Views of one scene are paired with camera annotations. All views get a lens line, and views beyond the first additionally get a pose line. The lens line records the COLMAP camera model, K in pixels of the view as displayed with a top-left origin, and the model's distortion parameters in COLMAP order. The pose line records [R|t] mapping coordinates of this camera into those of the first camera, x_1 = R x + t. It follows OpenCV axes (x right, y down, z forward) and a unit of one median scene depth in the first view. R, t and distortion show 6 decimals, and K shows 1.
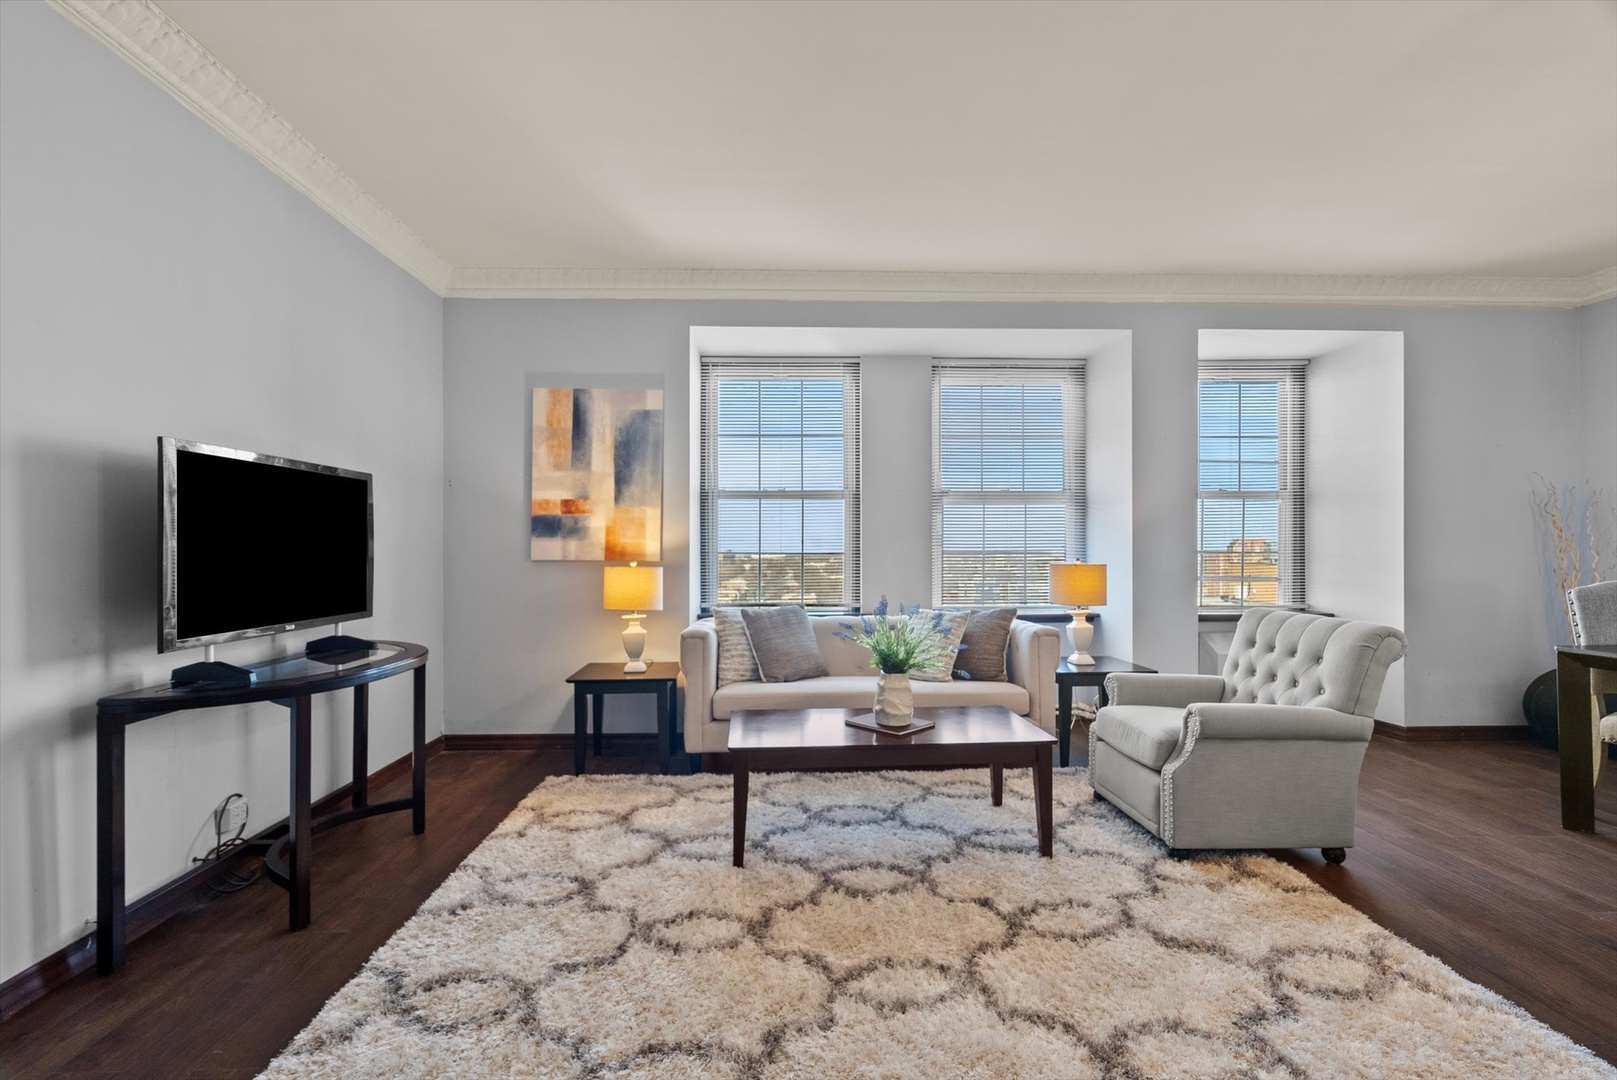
lens RADIAL K [[743.2, 0, 807.1], [0, 743.2, 551.8], [0, 0, 1]] dist [-0.000530, -0.000099]
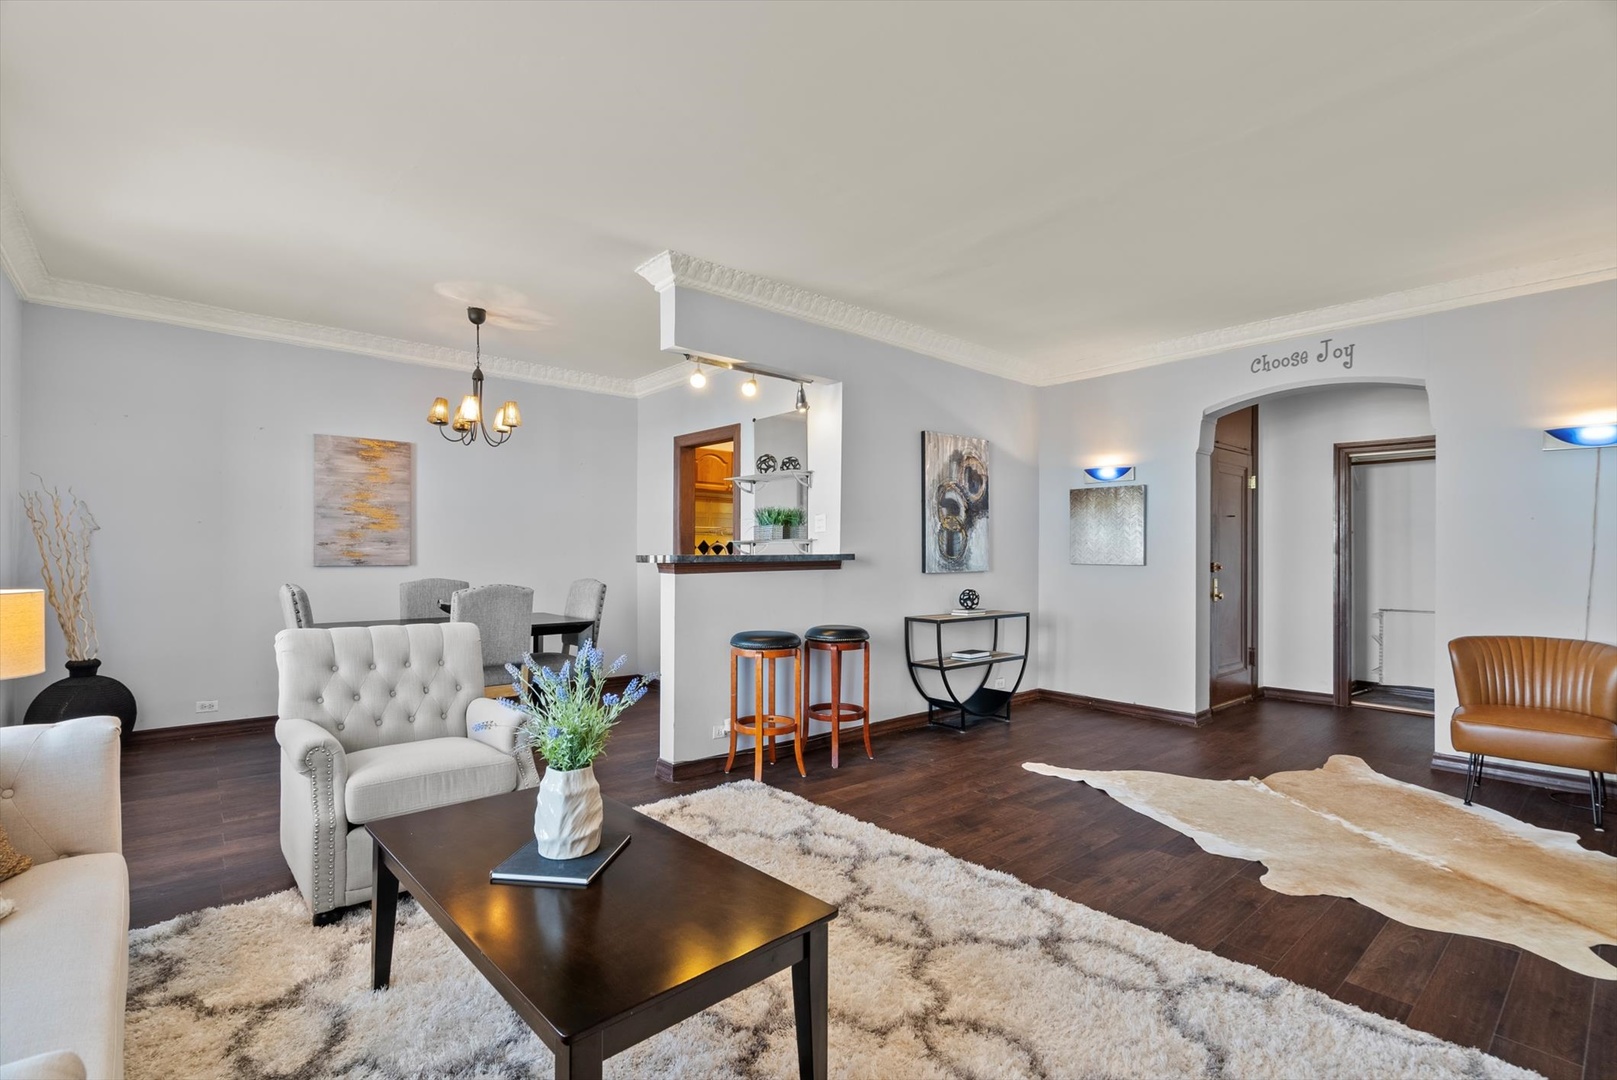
lens RADIAL K [[746.6, 0, 810.7], [0, 746.6, 550.5], [0, 0, 1]] dist [-0.009722, 0.000287]
pose [[-0.646873, 0.003186, 0.762591, -0.531641], [-0.001755, 0.999982, -0.005667, -0.013919], [-0.762595, -0.005004, -0.646857, 1.381181]]
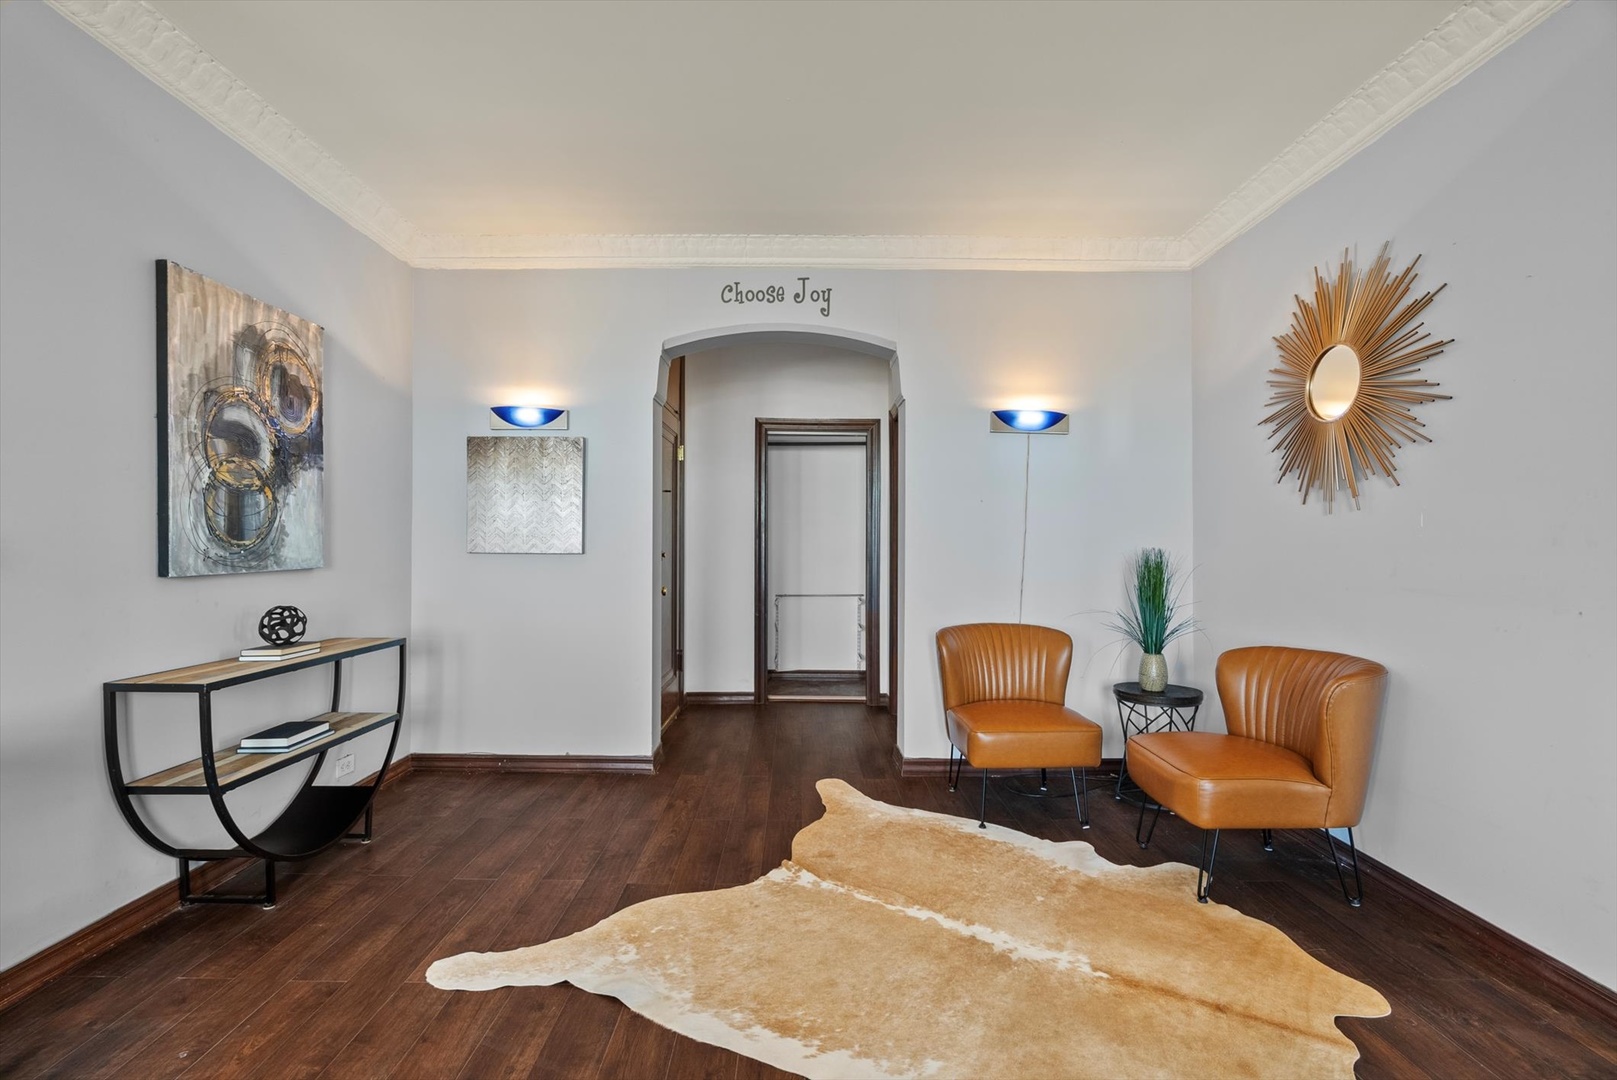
lens RADIAL K [[736.3, 0, 801.3], [0, 736.3, 544.5], [0, 0, 1]] dist [0.000851, 0.000773]
pose [[-0.999757, -0.001112, 0.022035, 0.003144], [-0.001056, 0.999996, 0.002571, -0.008194], [-0.022038, 0.002547, -0.999754, 0.735141]]
